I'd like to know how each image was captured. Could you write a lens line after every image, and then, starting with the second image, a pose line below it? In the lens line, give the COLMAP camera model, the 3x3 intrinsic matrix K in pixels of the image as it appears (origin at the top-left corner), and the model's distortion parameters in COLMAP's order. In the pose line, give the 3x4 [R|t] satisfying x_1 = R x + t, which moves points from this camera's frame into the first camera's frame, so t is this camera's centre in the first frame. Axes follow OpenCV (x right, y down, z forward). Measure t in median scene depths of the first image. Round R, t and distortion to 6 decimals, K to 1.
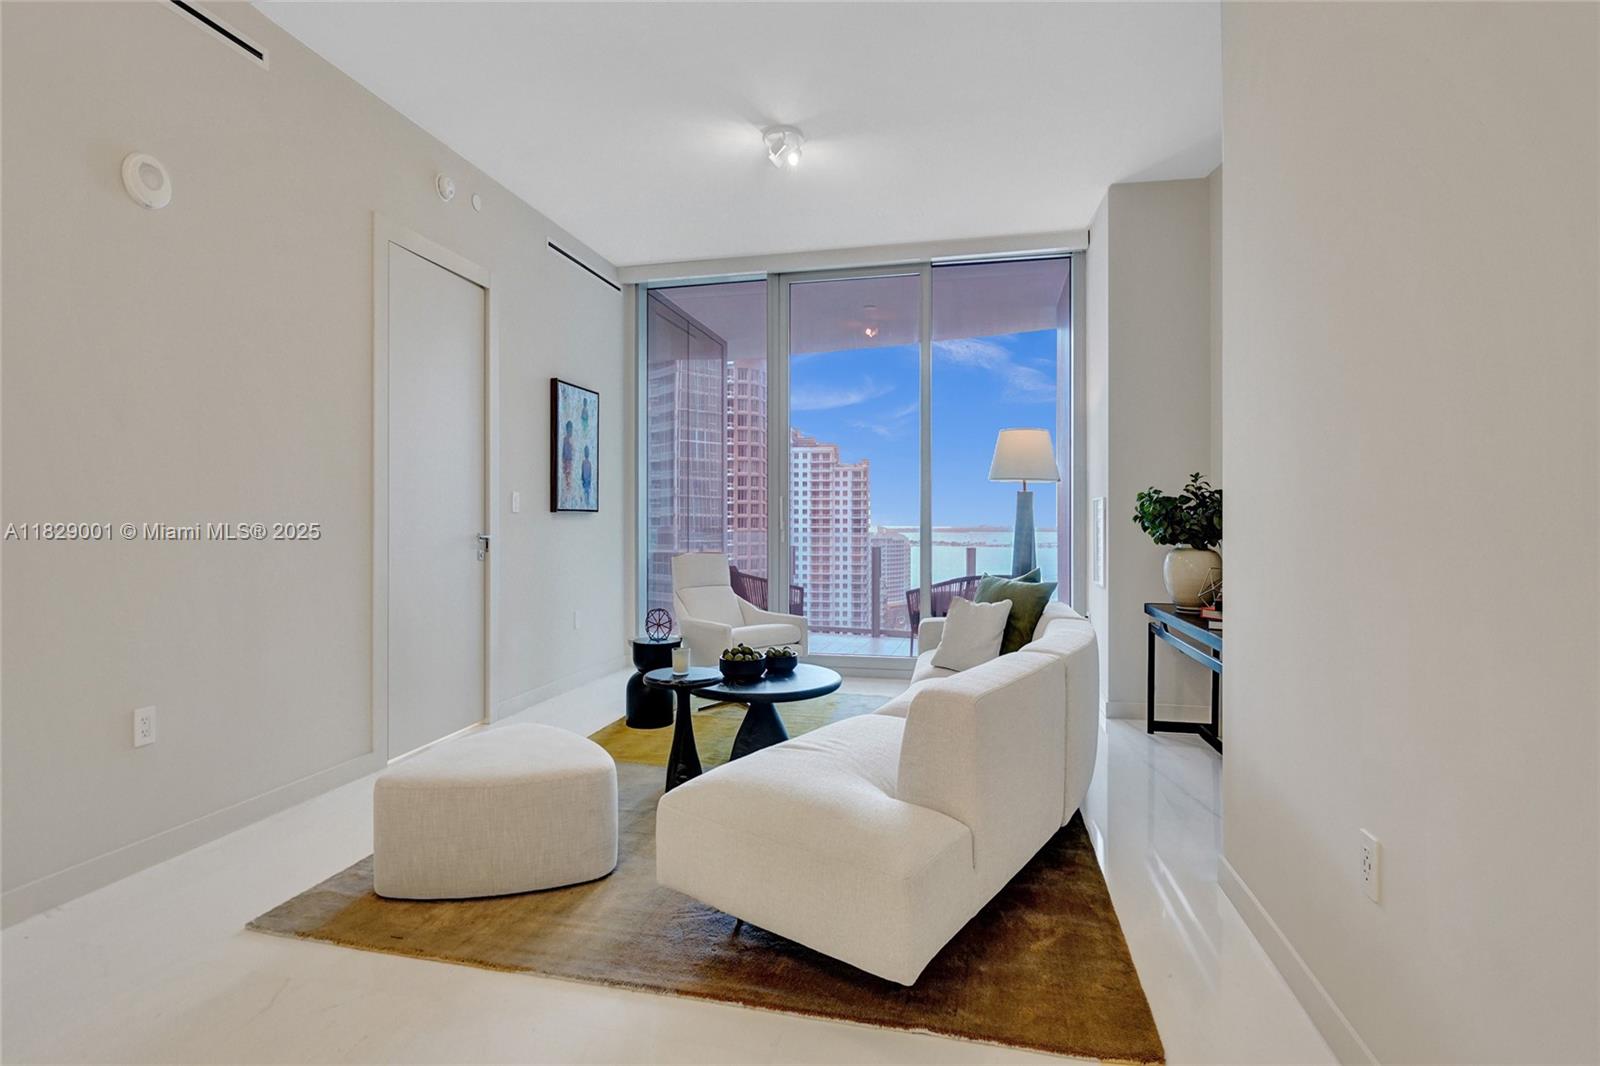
lens RADIAL K [[755.0, 0, 805.4], [0, 755.0, 526.8], [0, 0, 1]] dist [-0.003627, -0.000271]
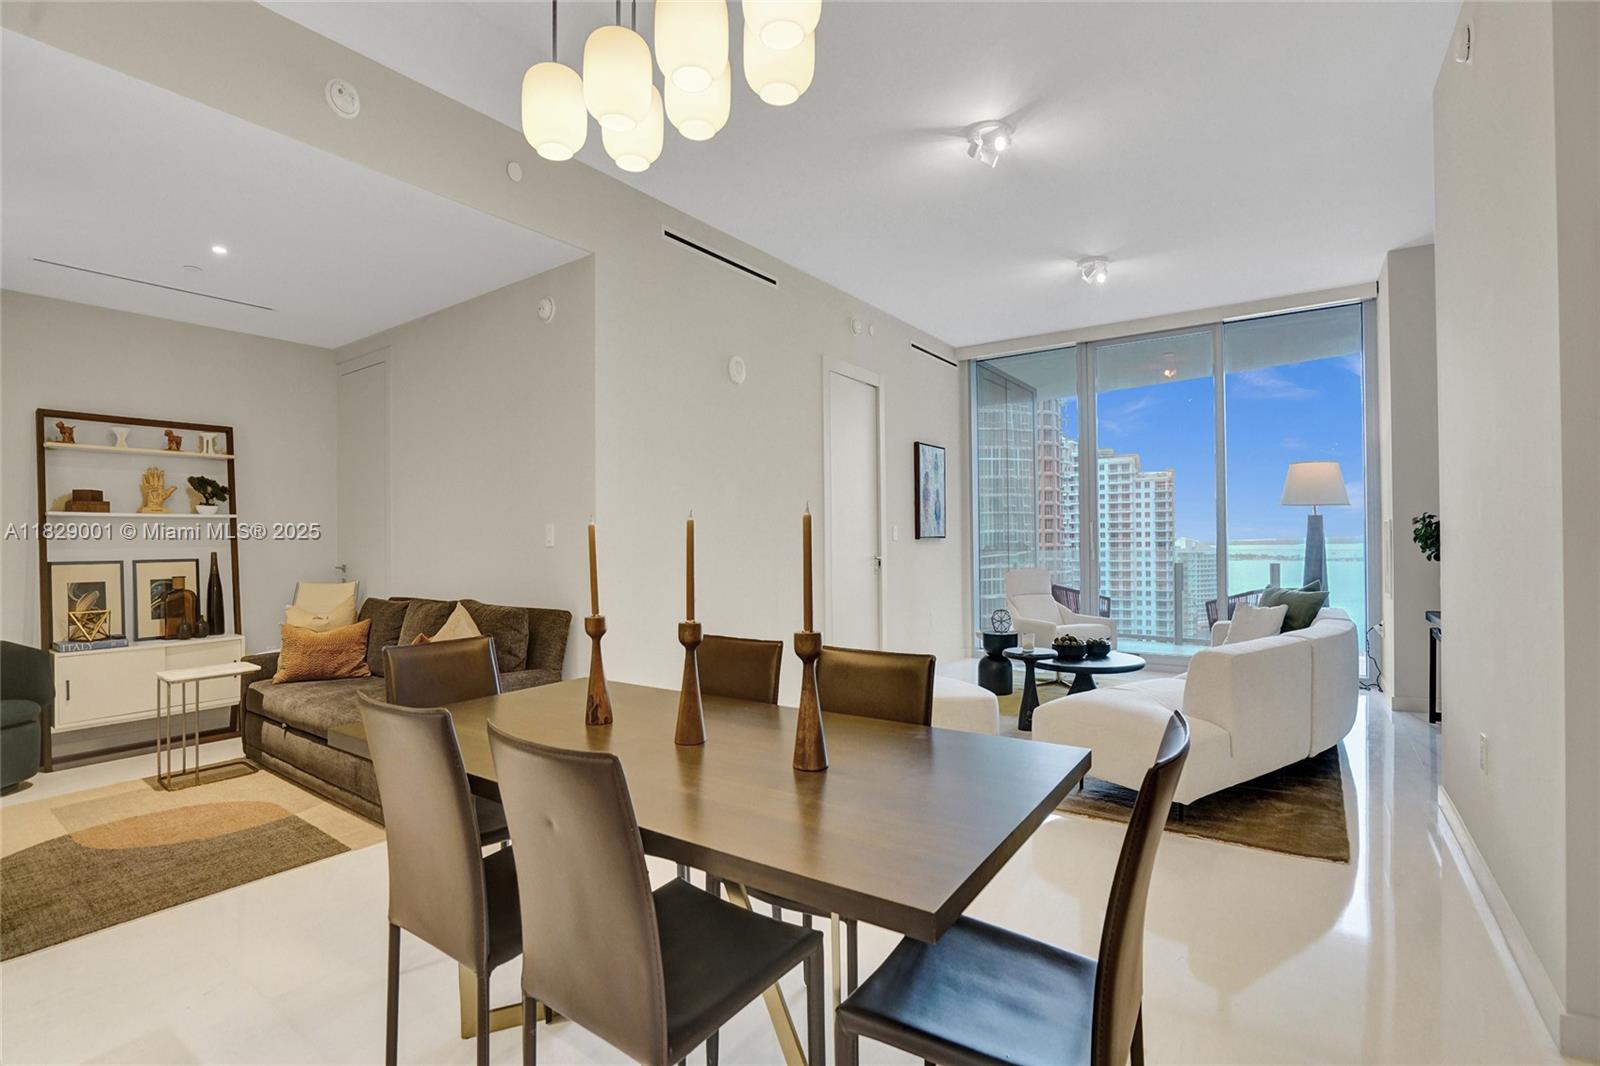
lens RADIAL K [[734.7, 0, 802.5], [0, 734.7, 541.5], [0, 0, 1]] dist [-0.060448, 0.023081]
pose [[0.924205, -0.011382, -0.381726, -0.018298], [0.010827, 0.999935, -0.003602, -0.012975], [0.381742, -0.000804, 0.924268, -0.349322]]
